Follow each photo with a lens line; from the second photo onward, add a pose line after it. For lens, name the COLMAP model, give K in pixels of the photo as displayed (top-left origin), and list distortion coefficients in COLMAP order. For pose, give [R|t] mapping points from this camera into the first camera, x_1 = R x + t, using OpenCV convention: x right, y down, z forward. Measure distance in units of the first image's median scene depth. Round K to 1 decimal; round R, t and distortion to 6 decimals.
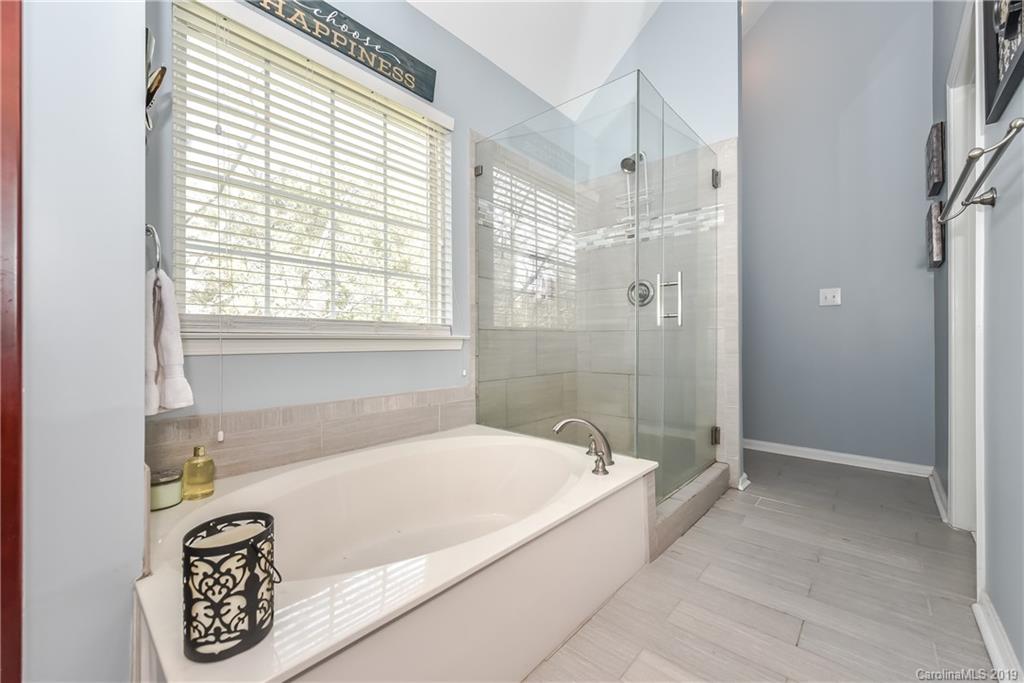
lens RADIAL K [[408.0, 0, 509.7], [0, 408.0, 340.4], [0, 0, 1]] dist [0.001144, -0.001225]
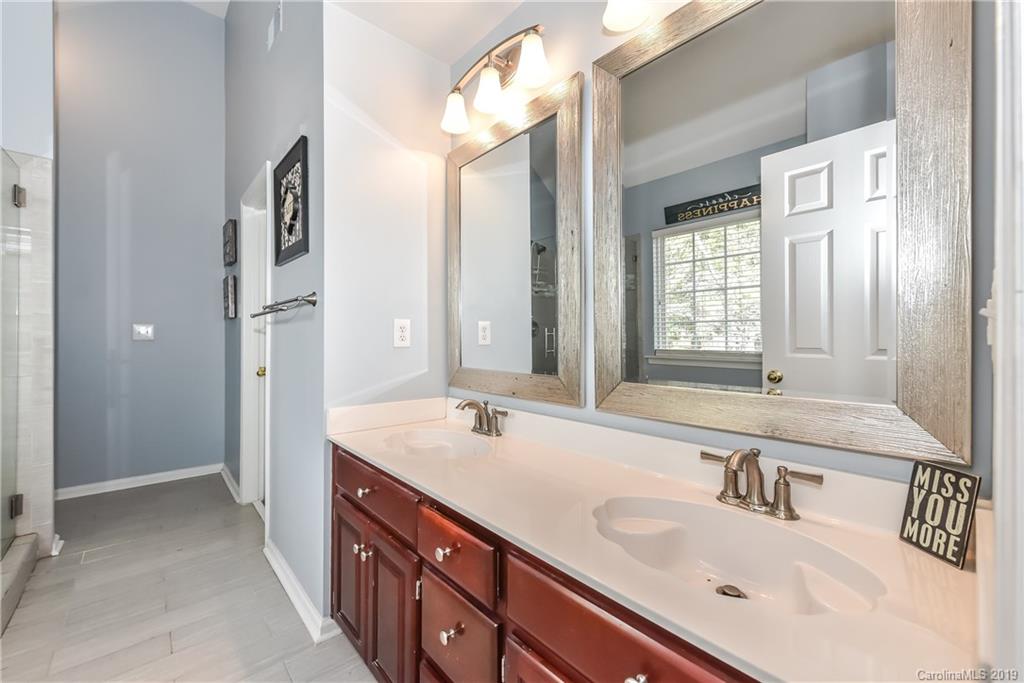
lens RADIAL K [[408.0, 0, 510.1], [0, 408.0, 338.7], [0, 0, 1]] dist [0.001144, -0.001225]
pose [[0.099078, -0.000429, 0.995080, -0.231014], [-0.006688, 0.999977, 0.001097, -0.119994], [-0.995057, -0.006764, 0.099073, -0.081864]]
